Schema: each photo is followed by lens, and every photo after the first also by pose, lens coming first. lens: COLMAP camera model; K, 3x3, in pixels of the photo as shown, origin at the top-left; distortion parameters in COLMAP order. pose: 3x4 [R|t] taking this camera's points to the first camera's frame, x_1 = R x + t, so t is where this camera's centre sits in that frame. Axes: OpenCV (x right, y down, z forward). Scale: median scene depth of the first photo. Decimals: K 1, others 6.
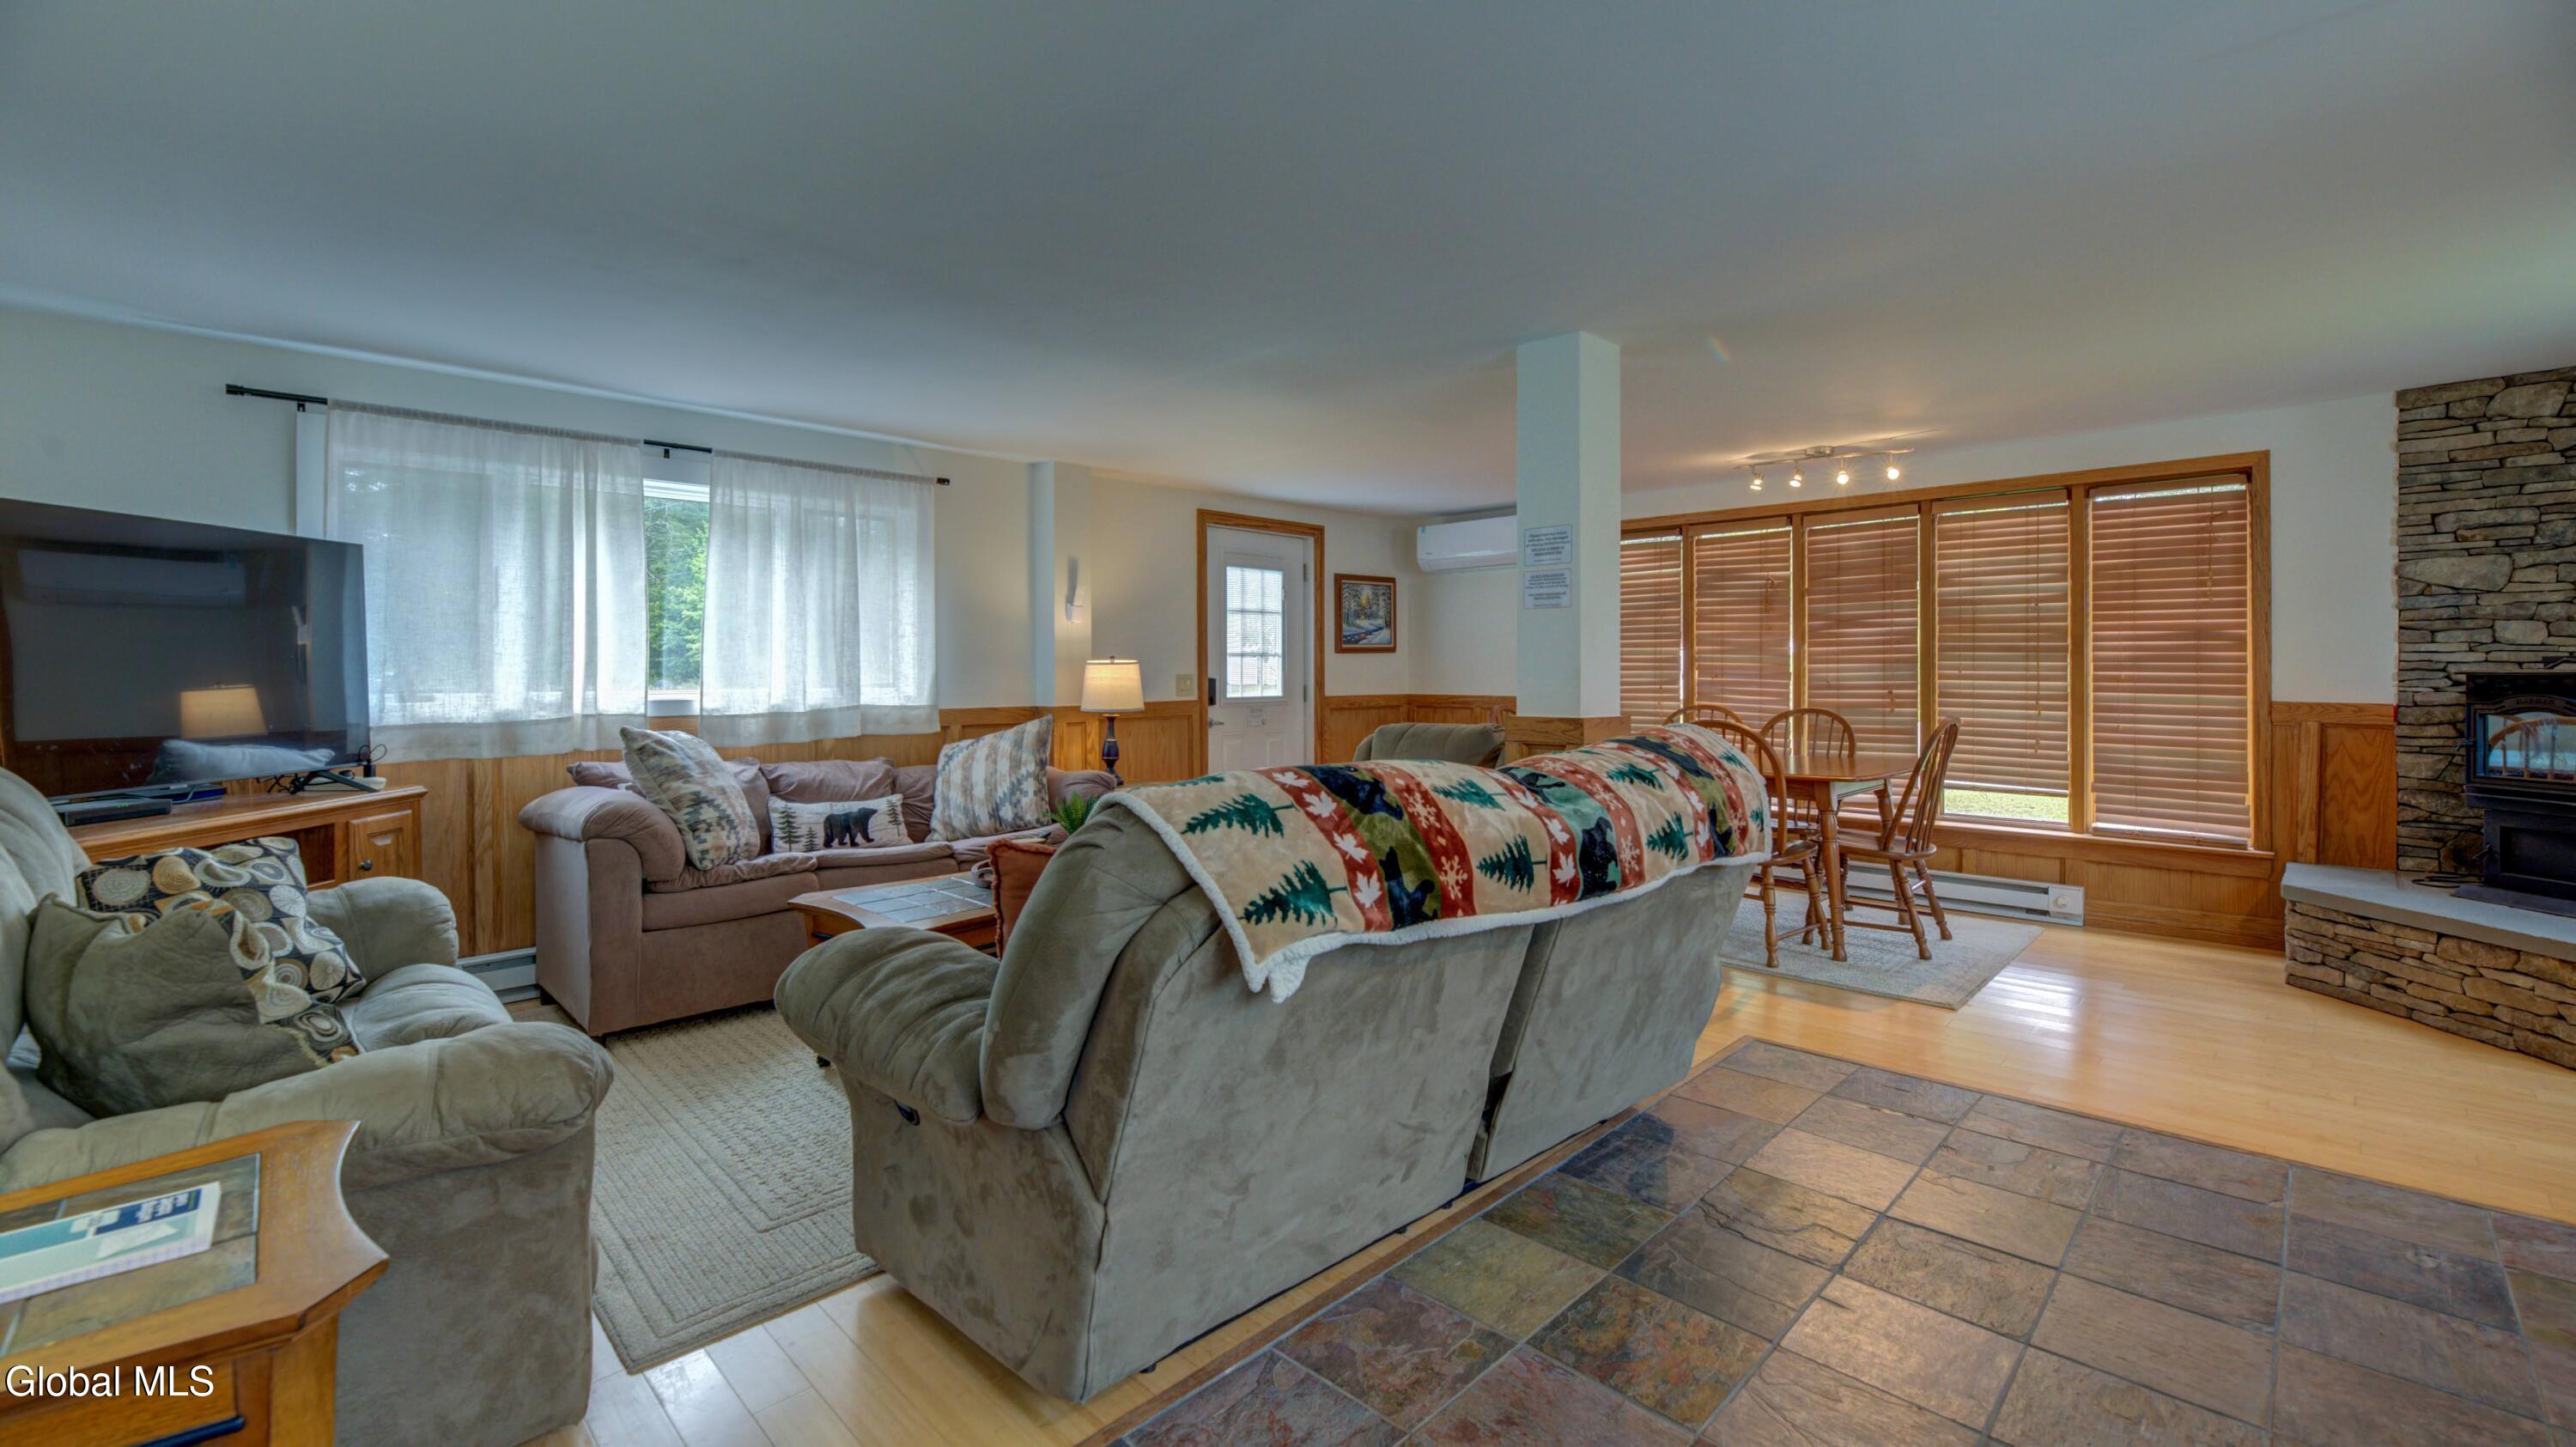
lens RADIAL K [[1053.5, 0, 1299.9], [0, 1053.5, 669.3], [0, 0, 1]] dist [-0.009387, -0.000598]
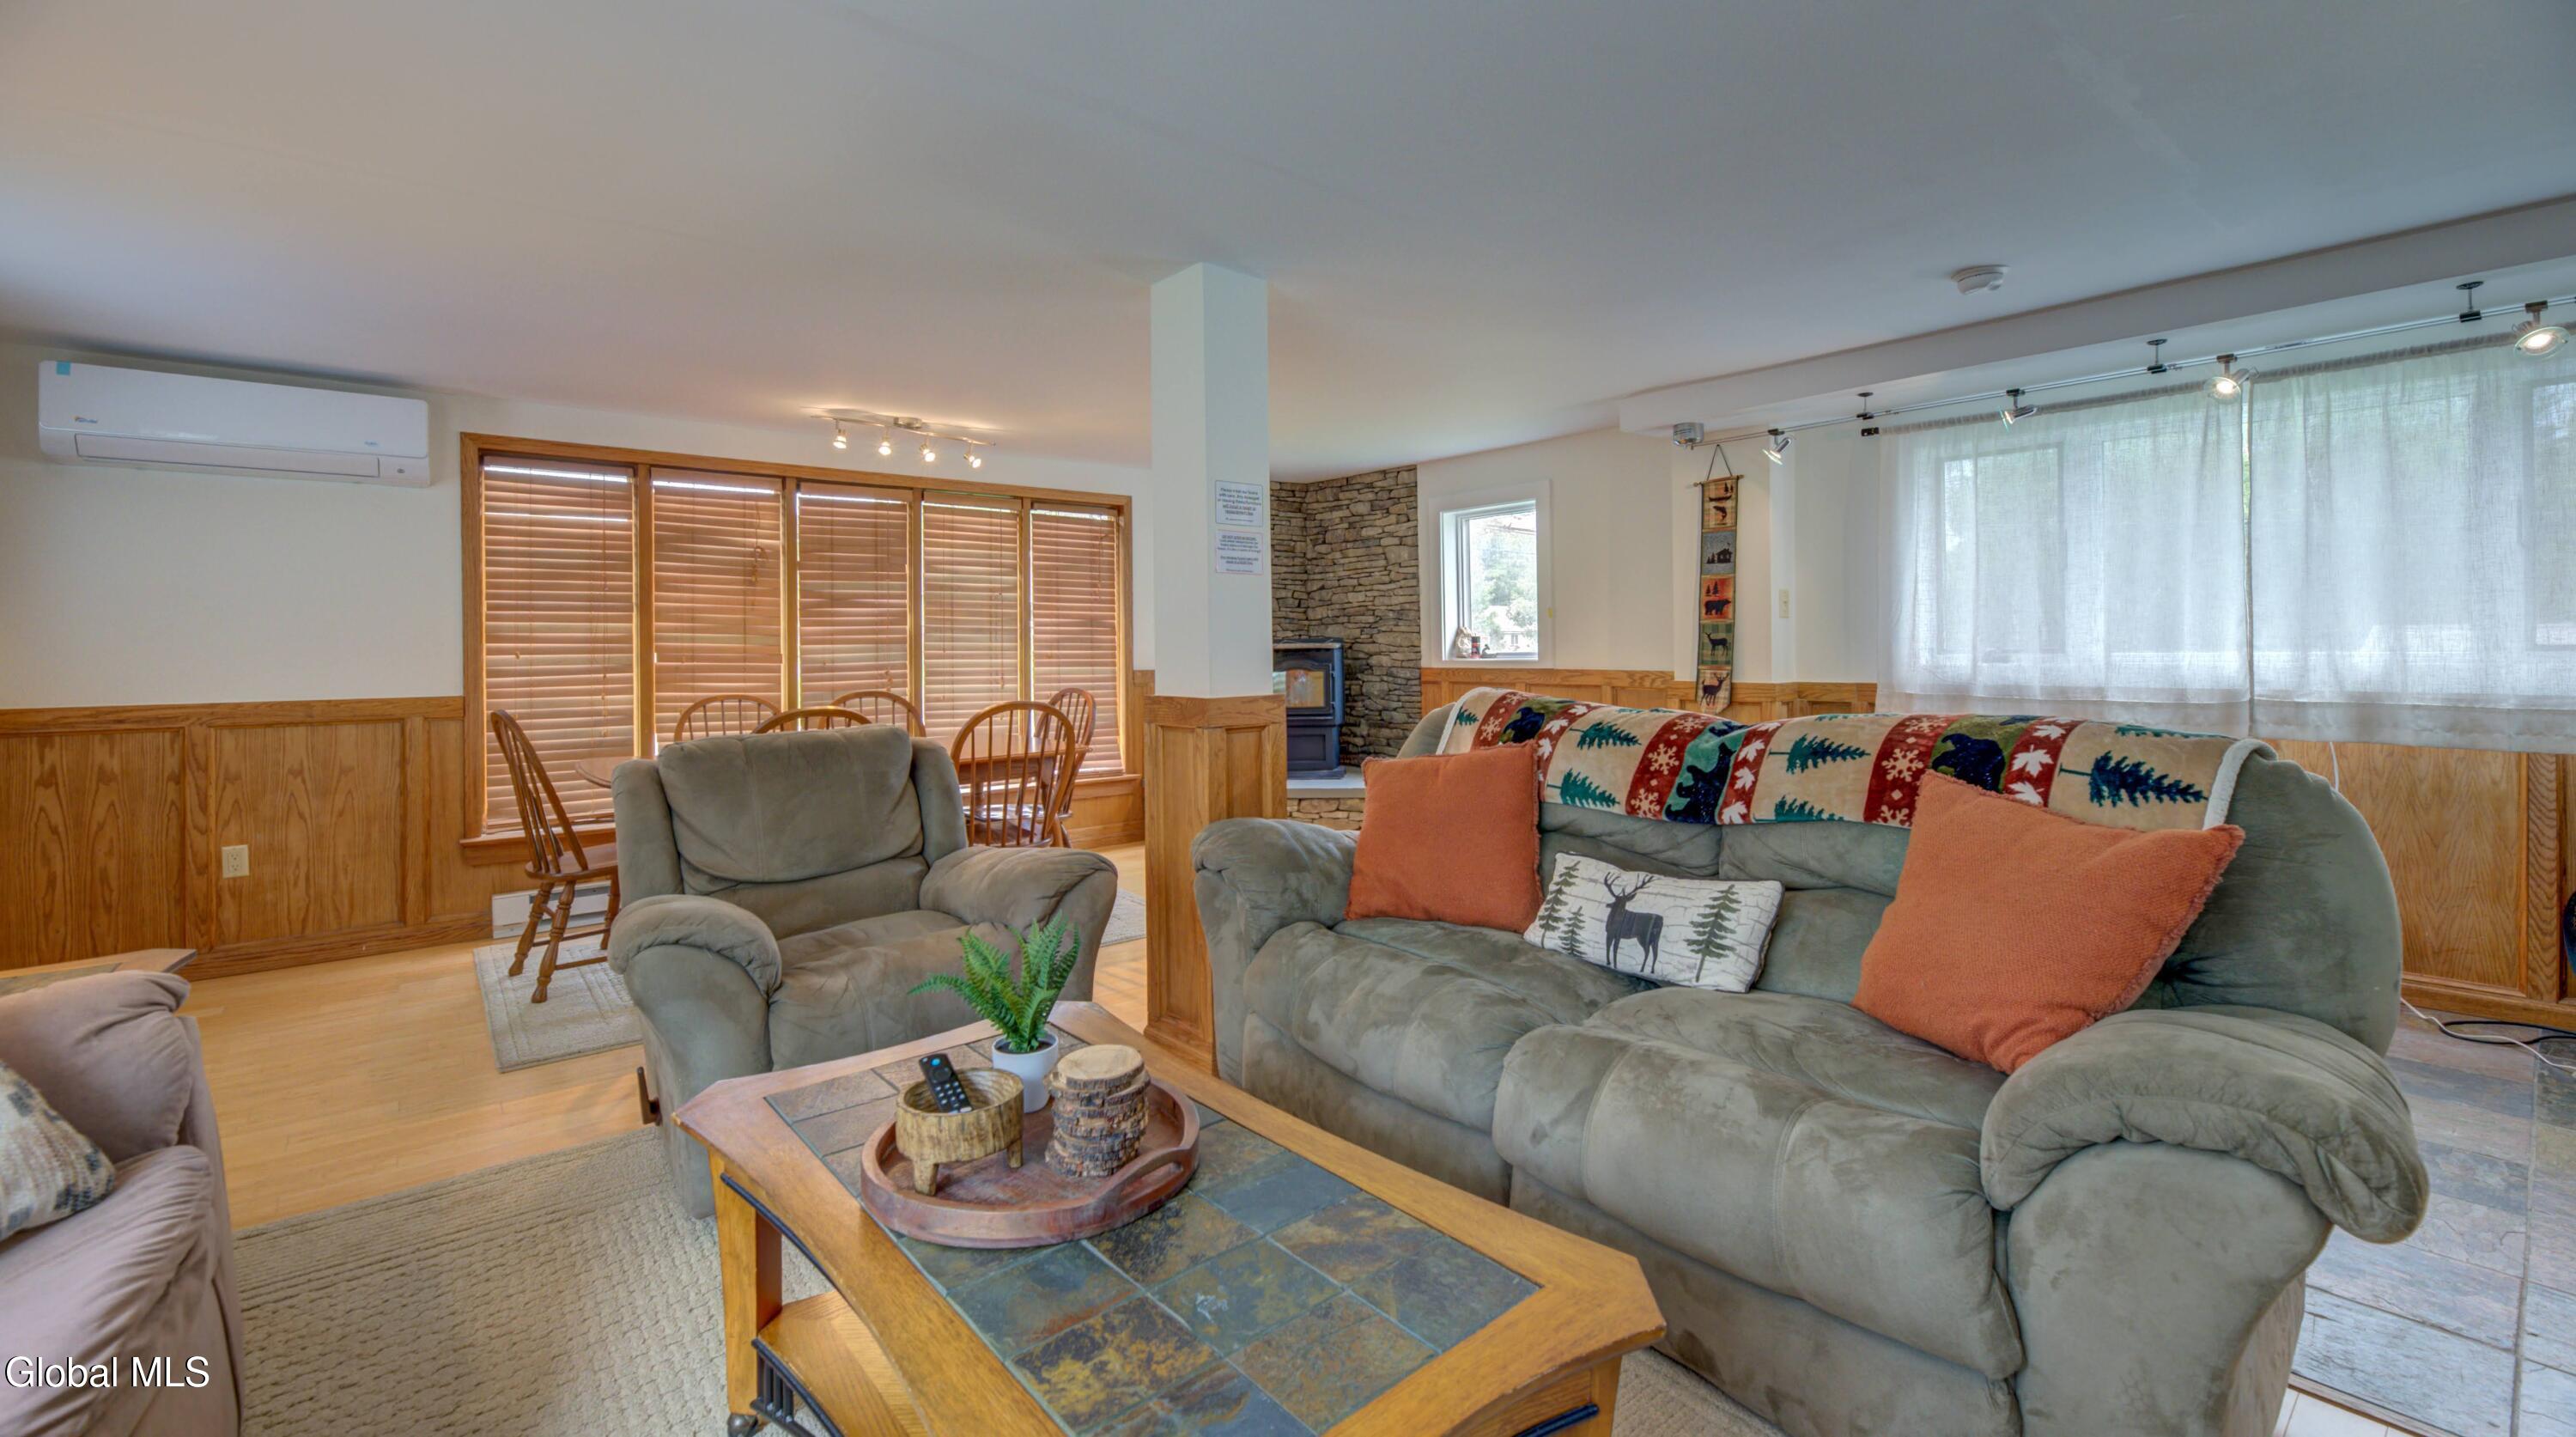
lens RADIAL K [[1053.7, 0, 1246.9], [0, 1053.7, 651.3], [0, 0, 1]] dist [-0.009387, -0.000598]
pose [[0.113236, -0.001620, 0.993567, -0.412790], [0.009871, 0.999951, 0.000506, 0.004480], [-0.993519, 0.009750, 0.113246, 0.560159]]
